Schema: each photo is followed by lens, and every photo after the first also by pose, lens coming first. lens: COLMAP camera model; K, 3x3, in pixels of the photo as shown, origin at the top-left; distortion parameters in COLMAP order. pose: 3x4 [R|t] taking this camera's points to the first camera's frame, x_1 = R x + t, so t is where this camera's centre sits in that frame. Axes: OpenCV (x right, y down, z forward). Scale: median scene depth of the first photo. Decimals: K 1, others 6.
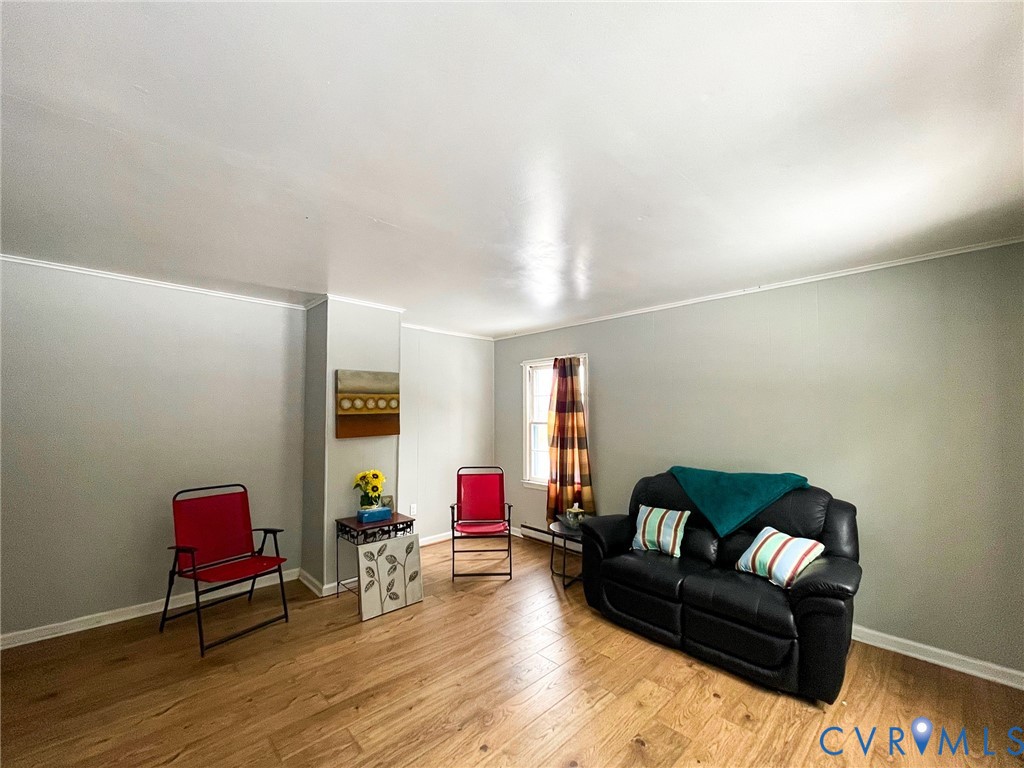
lens RADIAL K [[428.3, 0, 503.4], [0, 428.3, 388.7], [0, 0, 1]] dist [-0.001046, -0.000715]
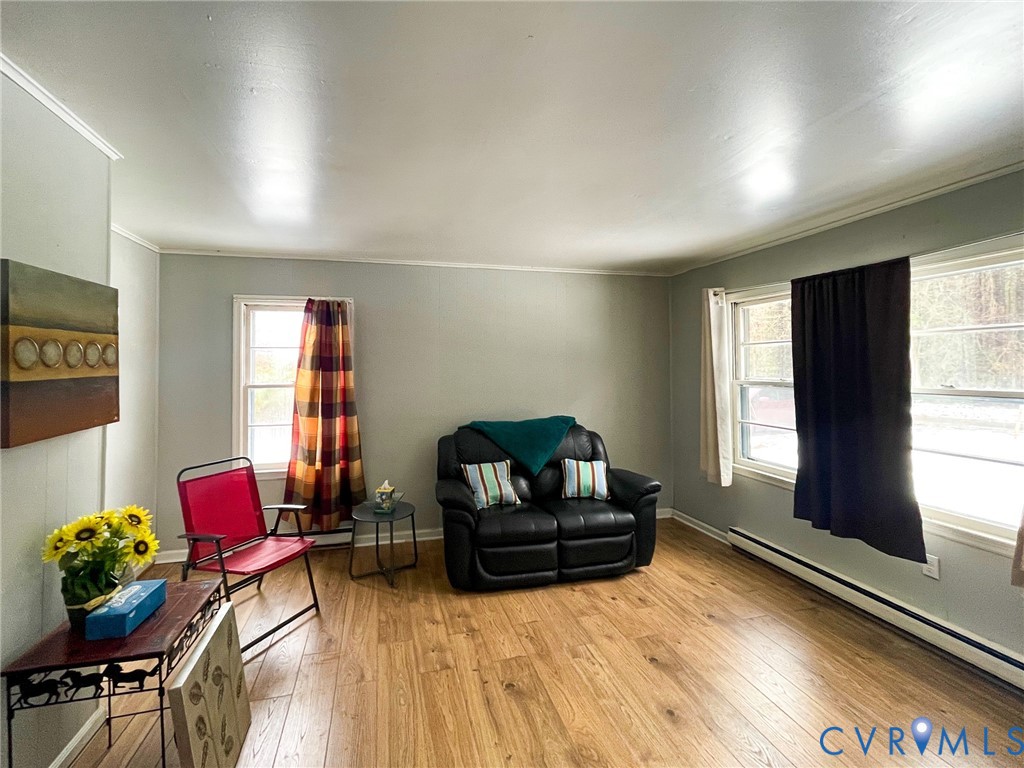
lens RADIAL K [[428.3, 0, 495.0], [0, 428.3, 358.2], [0, 0, 1]] dist [-0.001046, -0.000715]
pose [[0.496827, 0.017281, 0.867678, -0.451869], [-0.039453, 0.999218, 0.002690, 0.021033], [-0.866952, -0.035569, 0.497120, 0.422708]]
